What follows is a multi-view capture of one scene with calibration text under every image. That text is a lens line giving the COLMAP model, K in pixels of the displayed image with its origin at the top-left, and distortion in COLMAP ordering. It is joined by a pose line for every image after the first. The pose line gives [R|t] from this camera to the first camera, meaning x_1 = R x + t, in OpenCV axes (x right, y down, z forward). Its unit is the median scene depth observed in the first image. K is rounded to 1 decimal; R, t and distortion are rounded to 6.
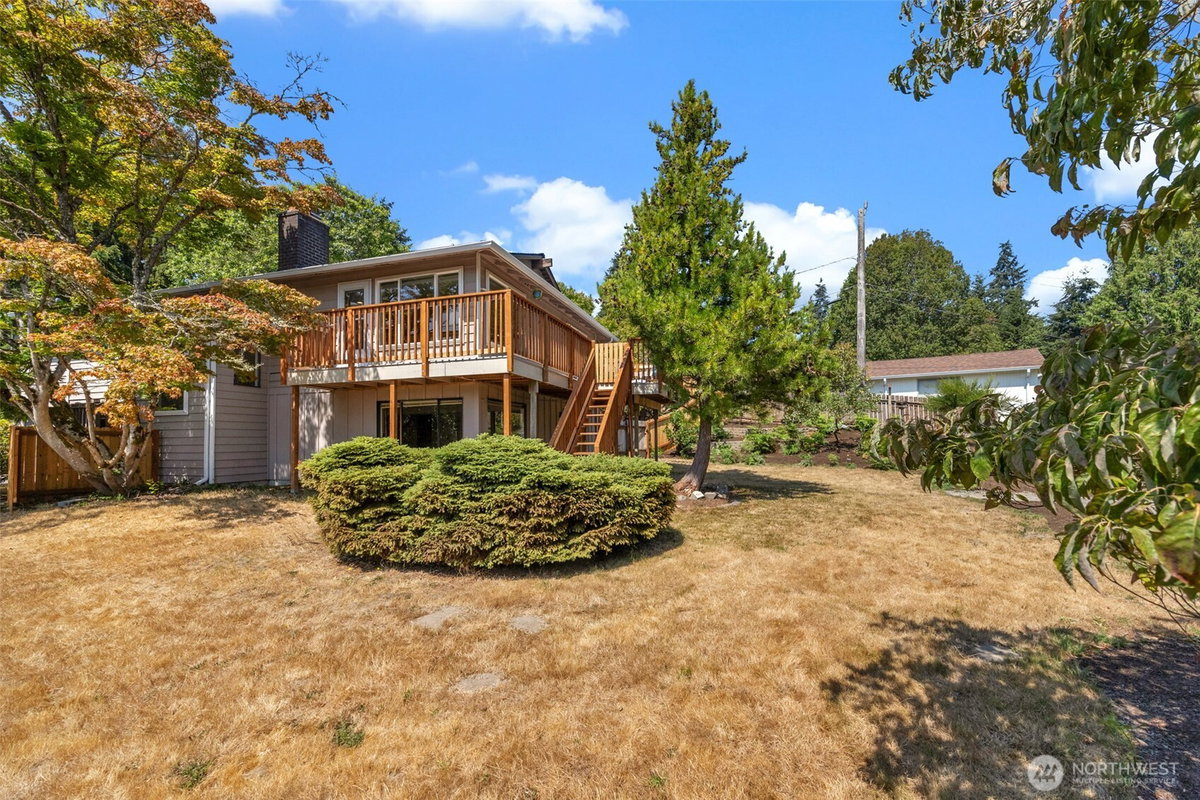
lens RADIAL K [[477.5, 0, 589.5], [0, 477.5, 433.2], [0, 0, 1]] dist [-0.002182, 0.000221]
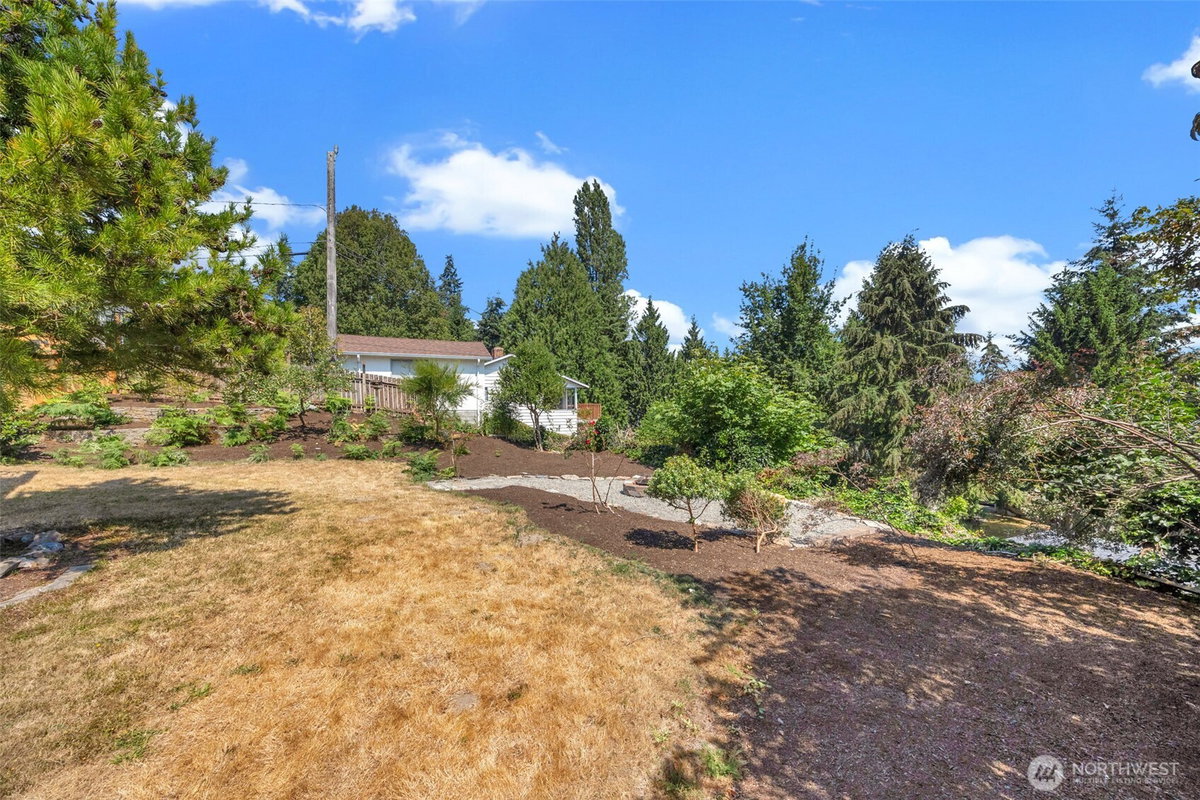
lens RADIAL K [[477.5, 0, 606.8], [0, 477.5, 424.1], [0, 0, 1]] dist [-0.002182, 0.000221]
pose [[0.506781, -0.019596, 0.861852, 0.081144], [-0.004818, 0.999662, 0.025563, -0.008795], [-0.862061, -0.017107, 0.506516, 0.143941]]
